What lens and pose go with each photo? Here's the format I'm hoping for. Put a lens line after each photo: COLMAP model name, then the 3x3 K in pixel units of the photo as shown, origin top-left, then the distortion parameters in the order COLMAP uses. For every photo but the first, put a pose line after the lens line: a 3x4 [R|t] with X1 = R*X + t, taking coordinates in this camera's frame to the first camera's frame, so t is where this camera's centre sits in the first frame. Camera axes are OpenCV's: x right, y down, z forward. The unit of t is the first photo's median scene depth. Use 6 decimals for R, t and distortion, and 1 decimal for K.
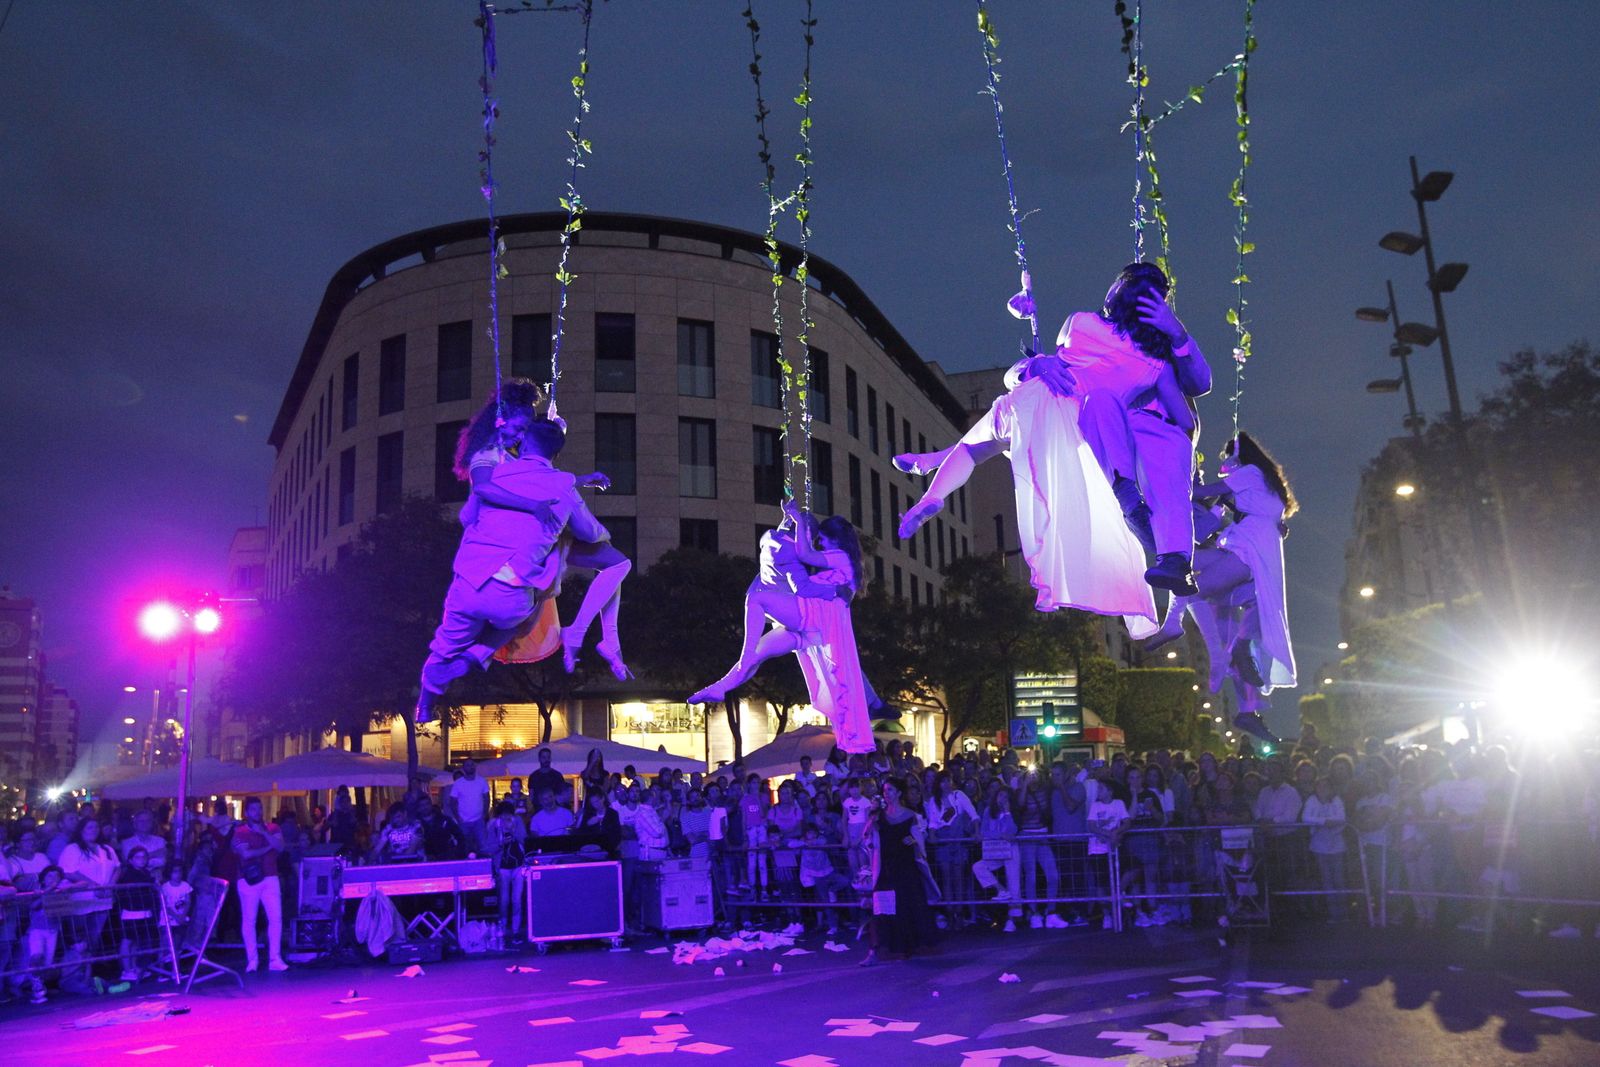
lens RADIAL K [[1311.4, 0, 800.9], [0, 1311.4, 540.2], [0, 0, 1]] dist [-0.059005, 0.085512]
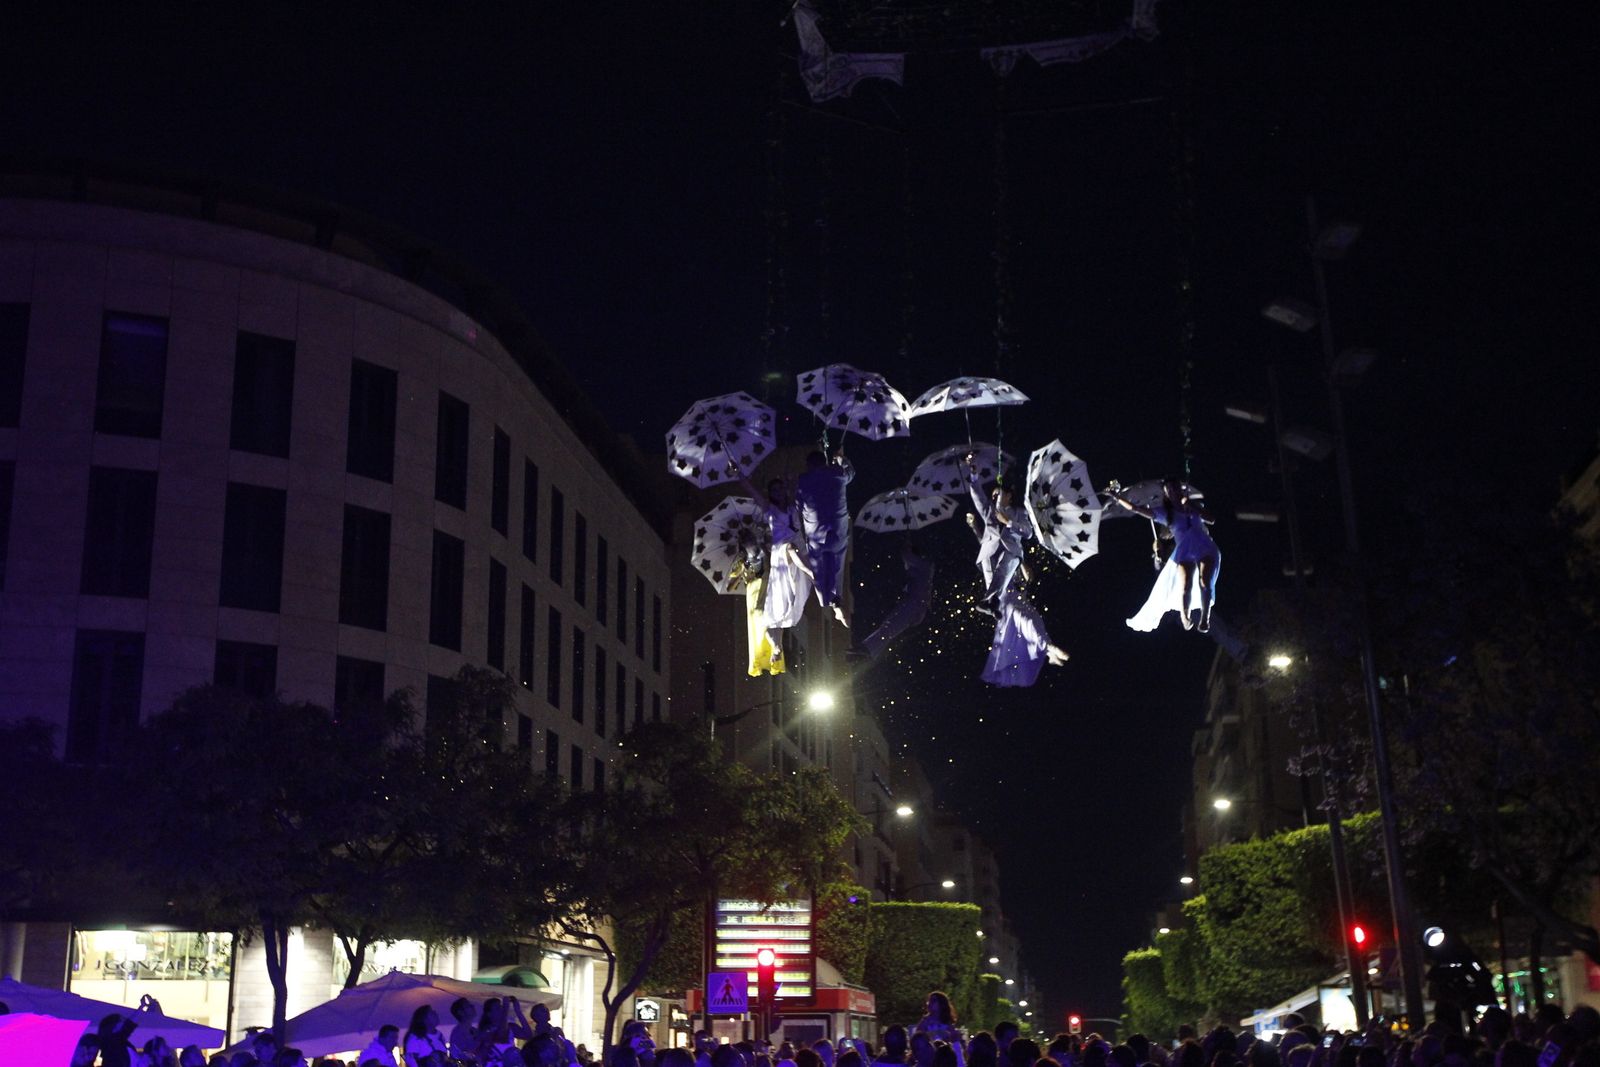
lens RADIAL K [[1948.0, 0, 803.0], [0, 1948.0, 536.8], [0, 0, 1]] dist [-0.000446, 0.129294]
pose [[0.978785, 0.071049, 0.192177, 0.001457], [-0.055013, 0.994641, -0.087535, 0.001165], [-0.197366, 0.075105, 0.977449, 0.008552]]
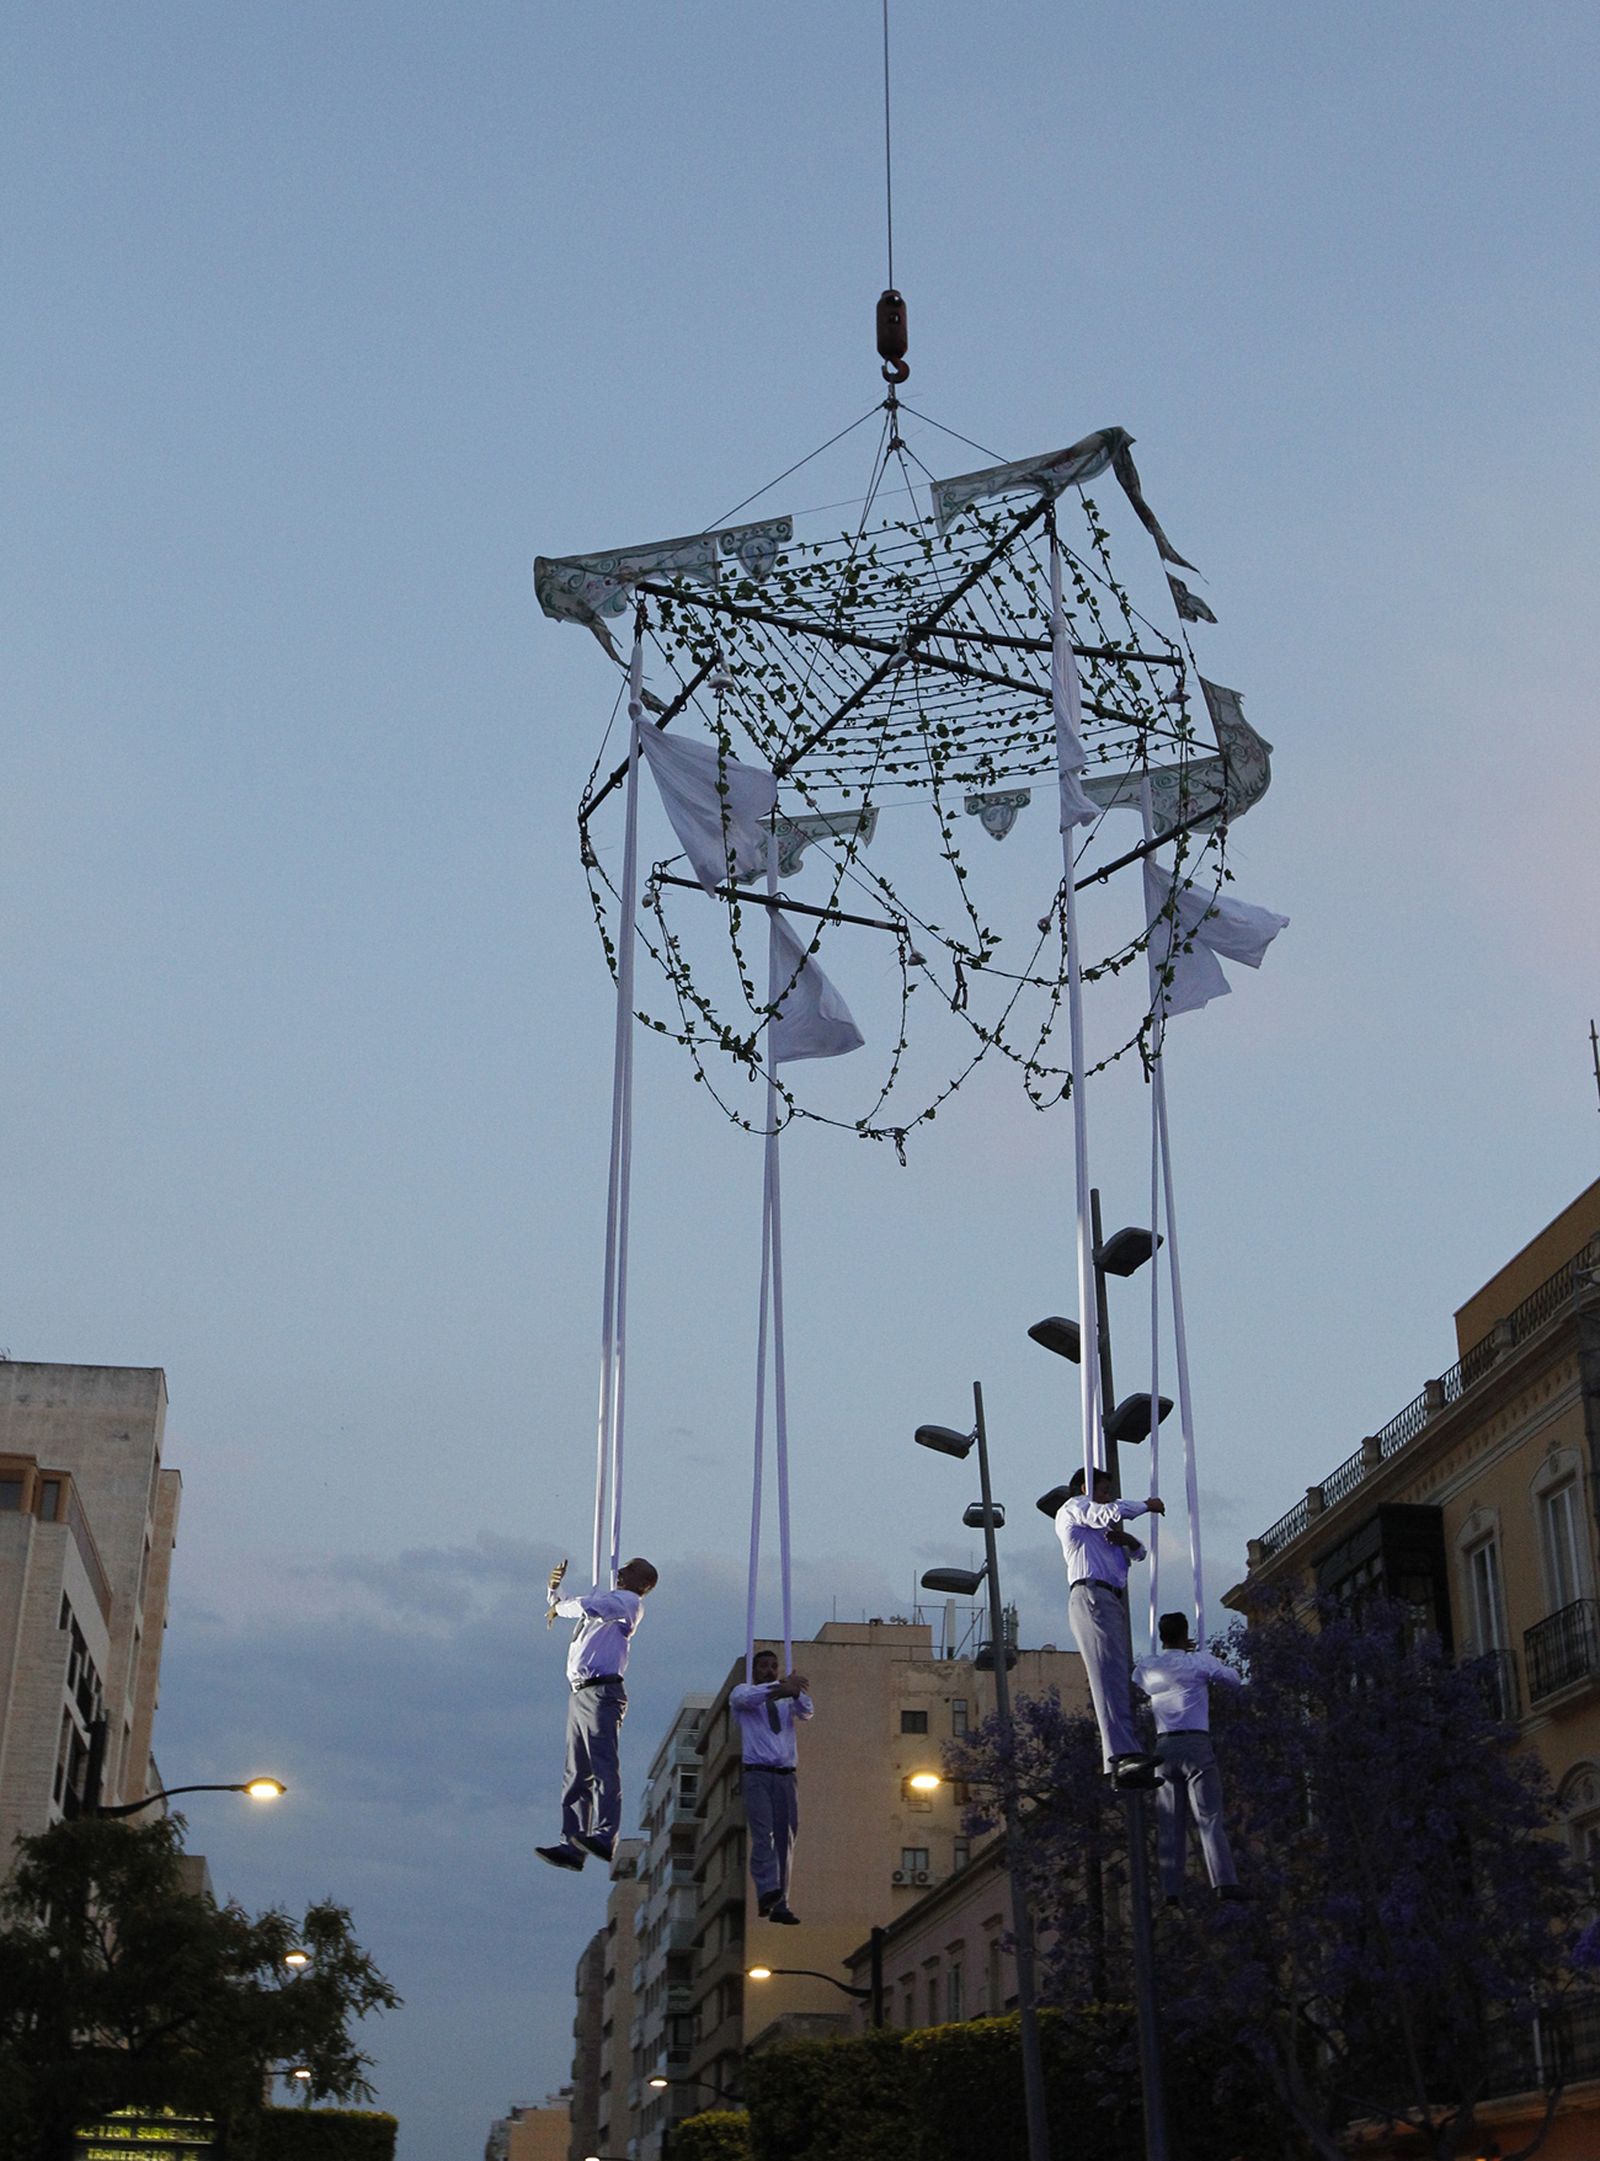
lens RADIAL K [[2876.3, 0, 802.1], [0, 2876.3, 982.3], [0, 0, 1]] dist [0.010504, 0.112629]
pose [[0.882525, 0.236284, 0.406596, -0.105076], [-0.120975, 0.949579, -0.289250, -0.002891], [-0.454440, 0.206082, 0.866611, -0.027184]]
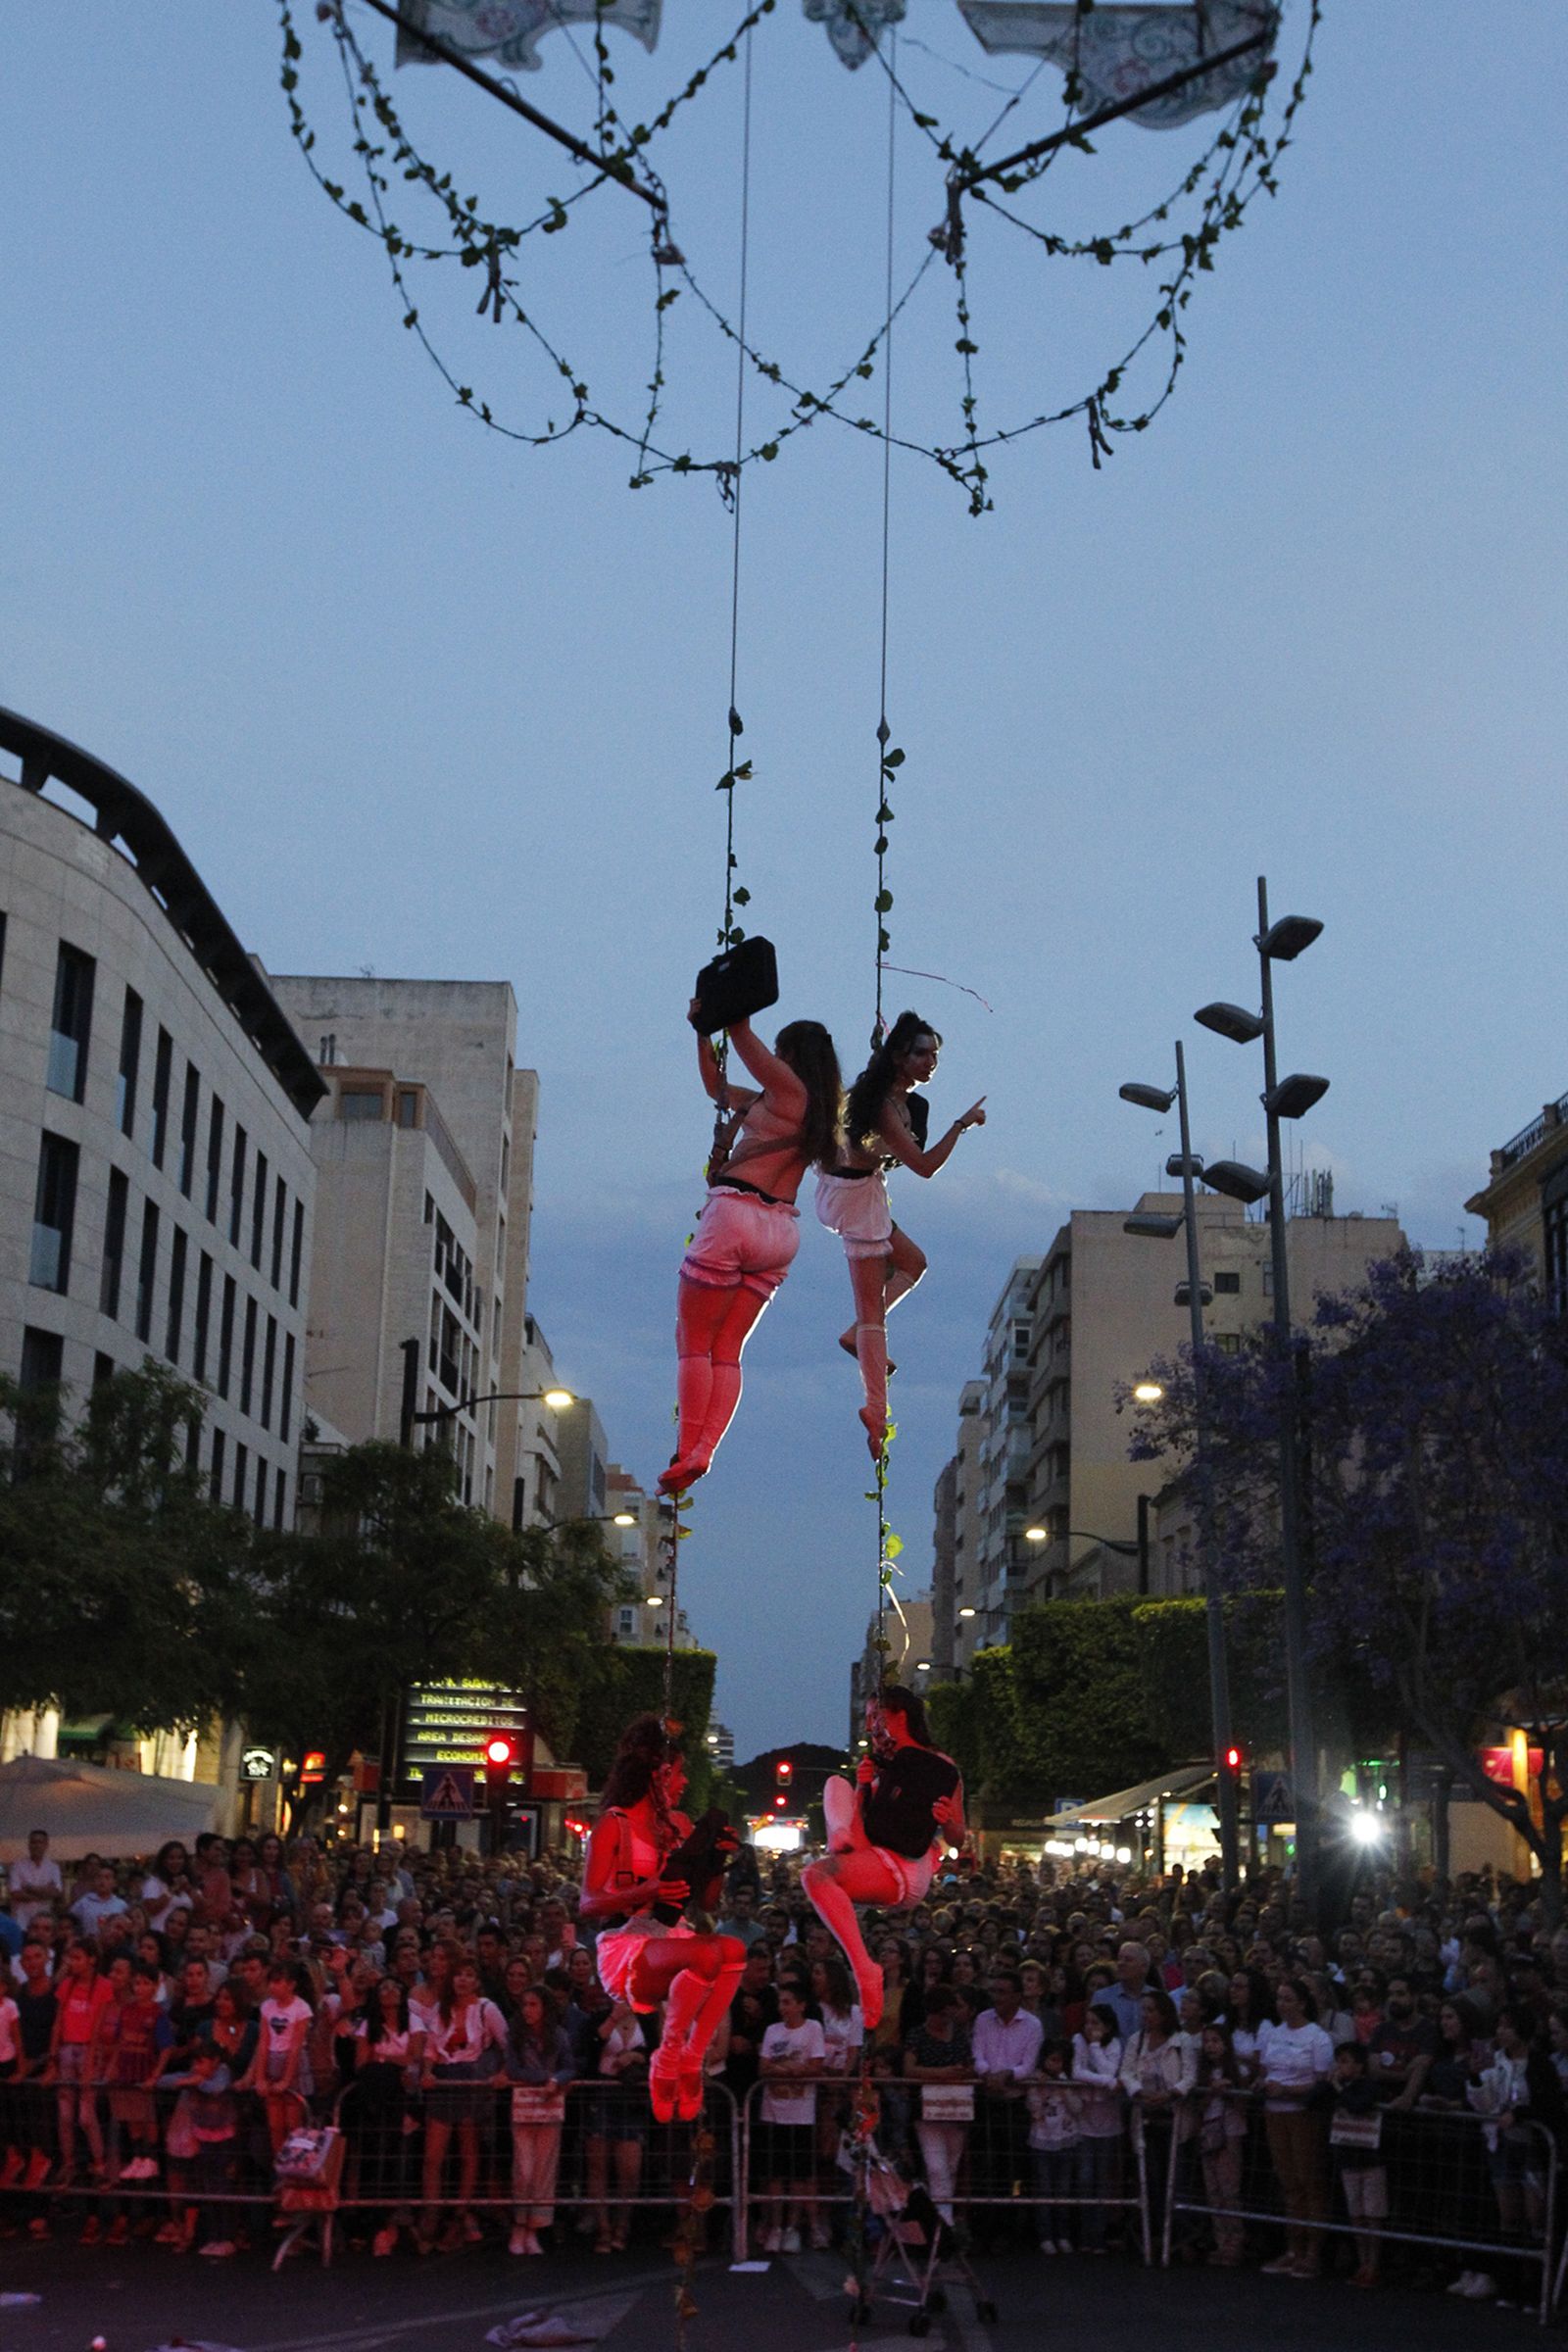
lens RADIAL K [[2738.5, 0, 781.7], [0, 2738.5, 1192.1], [0, 0, 1]] dist [-0.014431, 0.167202]
pose [[0.937146, 0.128855, 0.324274, -0.070853], [-0.118370, 0.991610, -0.051944, -0.039808], [-0.328246, 0.010295, 0.944536, -0.059044]]
